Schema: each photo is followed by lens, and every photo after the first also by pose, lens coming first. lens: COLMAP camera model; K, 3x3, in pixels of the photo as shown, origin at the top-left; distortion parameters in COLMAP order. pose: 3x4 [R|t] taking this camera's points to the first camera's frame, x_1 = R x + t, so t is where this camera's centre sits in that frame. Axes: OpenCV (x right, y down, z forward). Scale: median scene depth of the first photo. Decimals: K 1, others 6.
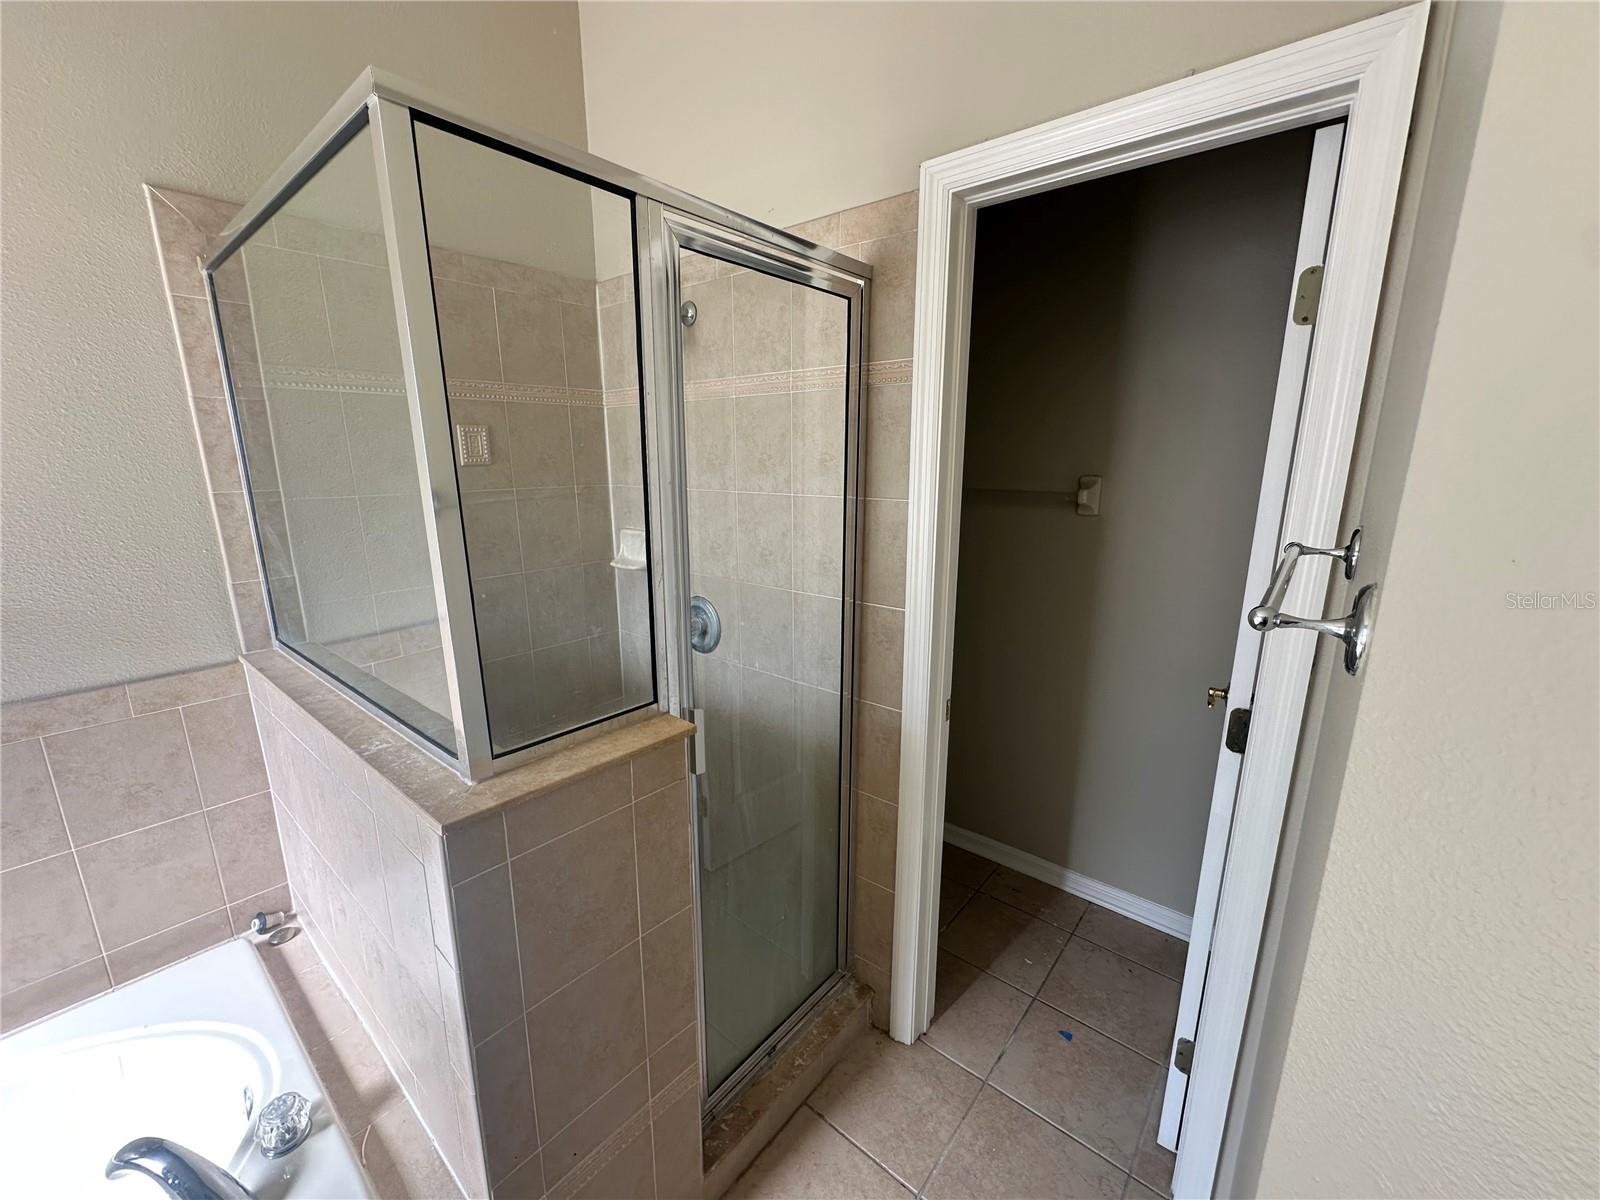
lens RADIAL K [[638.4, 0, 800.0], [0, 638.4, 600.0], [0, 0, 1]] dist [-0.002730, 0.000523]
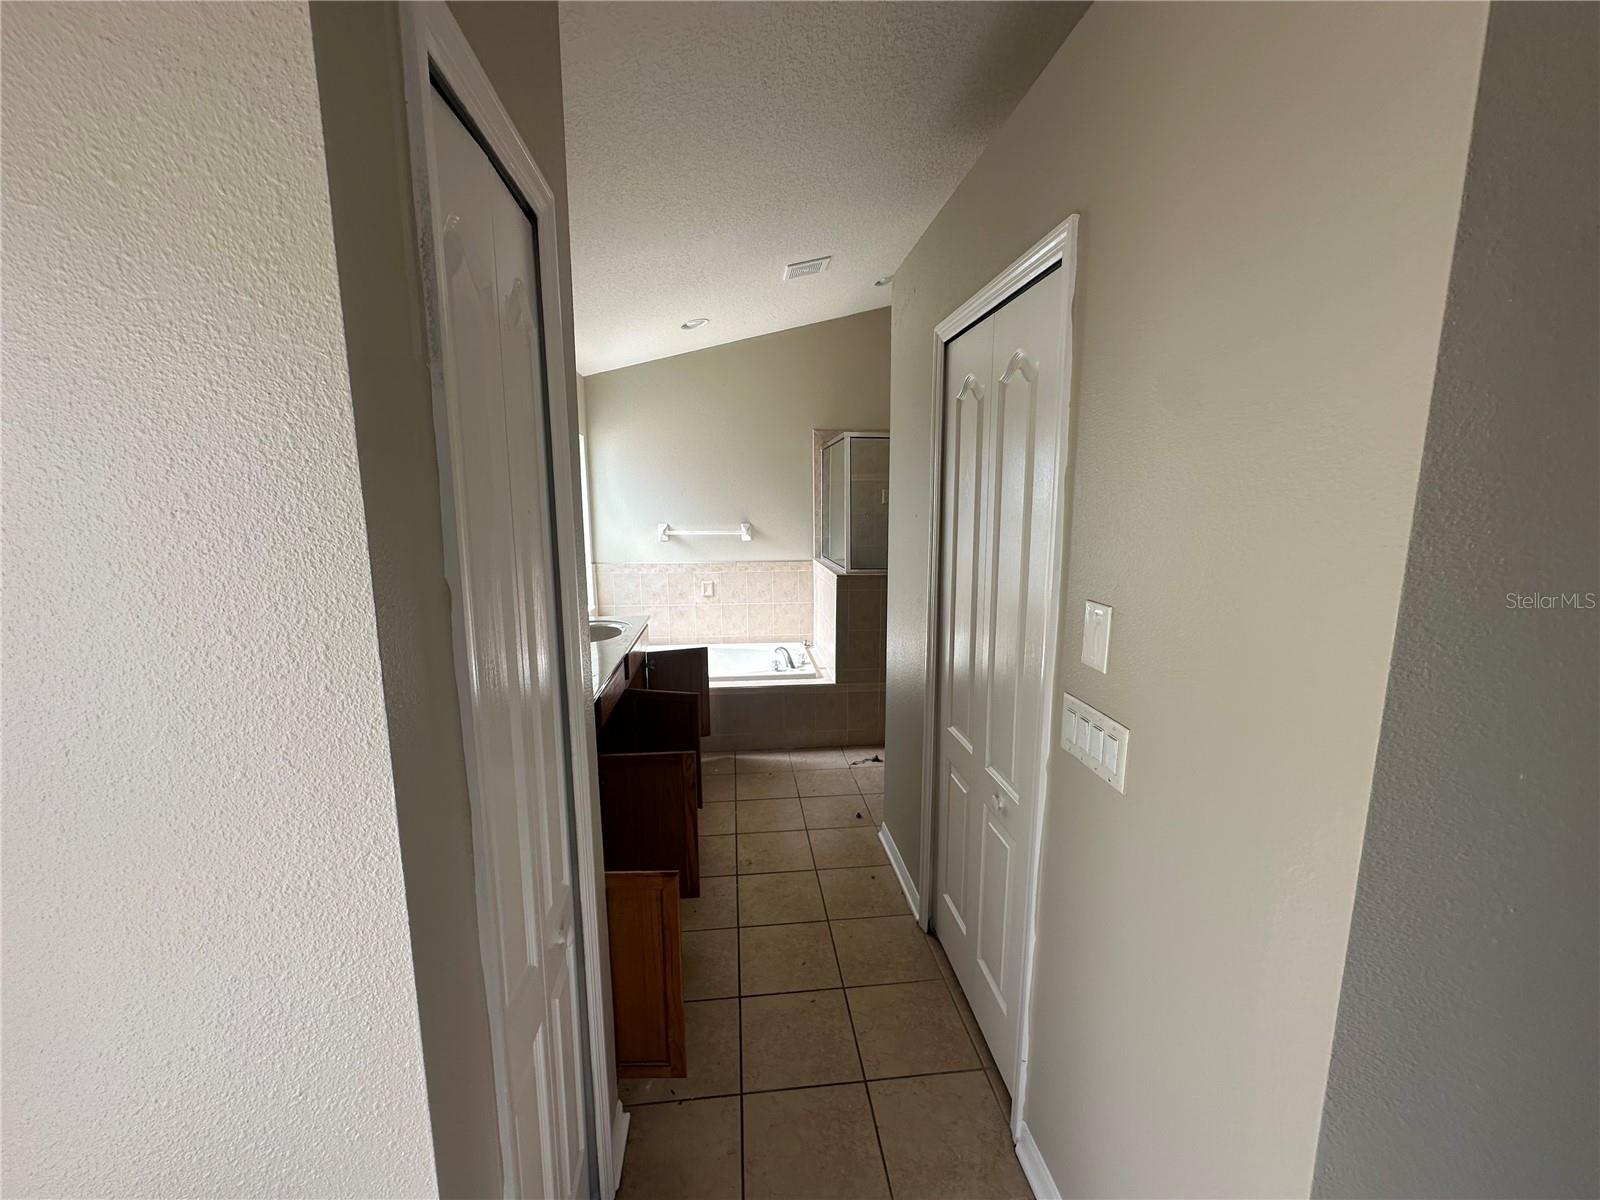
lens RADIAL K [[638.4, 0, 800.0], [0, 638.4, 600.0], [0, 0, 1]] dist [-0.002730, 0.000523]
pose [[0.716046, 0.108767, -0.689528, 1.377562], [-0.151286, 0.988489, -0.001179, 0.320557], [0.681462, 0.105160, 0.724258, -1.422152]]
